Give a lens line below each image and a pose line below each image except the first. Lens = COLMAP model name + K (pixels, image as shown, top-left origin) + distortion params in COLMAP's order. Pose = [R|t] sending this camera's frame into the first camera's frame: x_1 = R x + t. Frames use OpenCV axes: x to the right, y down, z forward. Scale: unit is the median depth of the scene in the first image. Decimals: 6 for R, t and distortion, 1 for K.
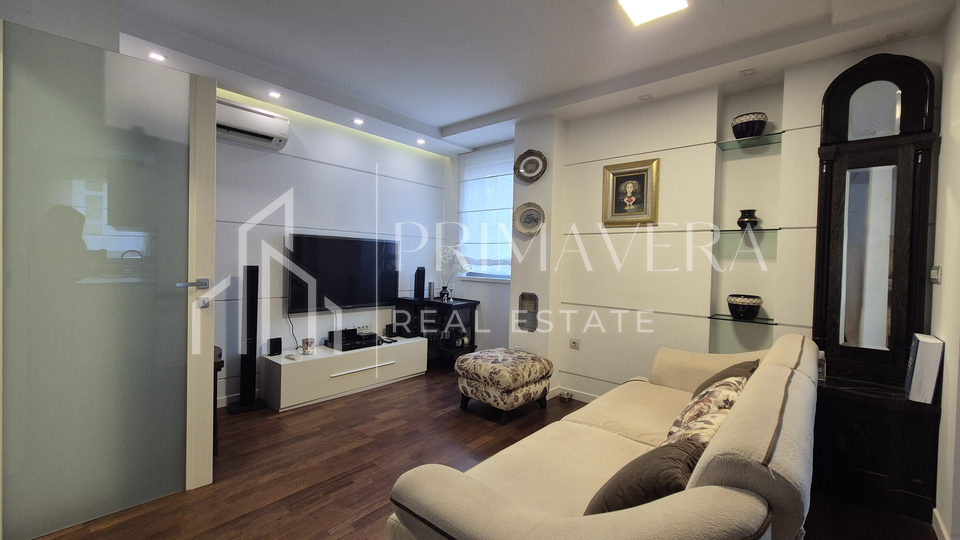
lens RADIAL K [[391.2, 0, 482.8], [0, 391.2, 267.3], [0, 0, 1]] dist [0.001701, -0.000103]
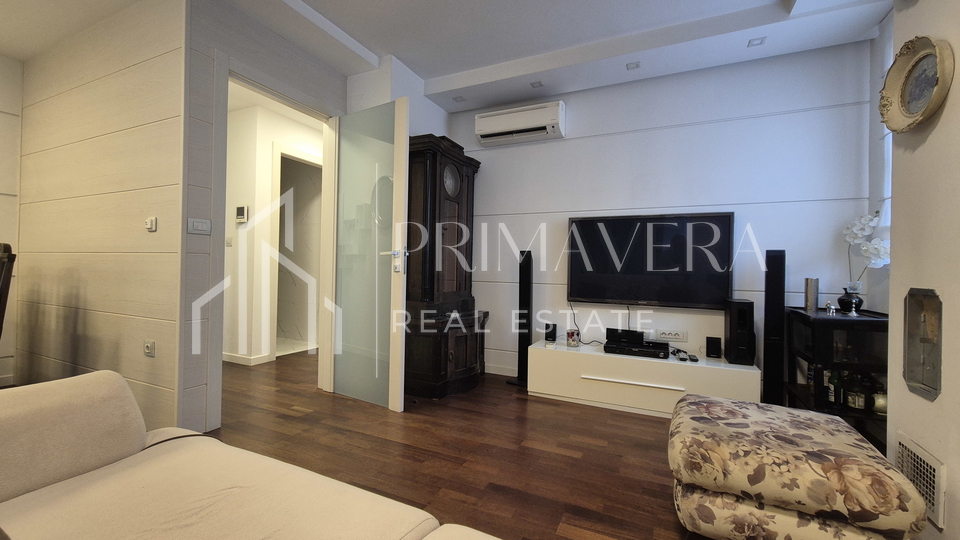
lens RADIAL K [[391.2, 0, 482.8], [0, 391.2, 267.3], [0, 0, 1]] dist [0.001701, -0.000103]
pose [[0.269179, -0.023361, -0.962807, 0.414122], [-0.029286, 0.999045, -0.032428, 0.080125], [0.962645, 0.036926, 0.268238, 0.598644]]
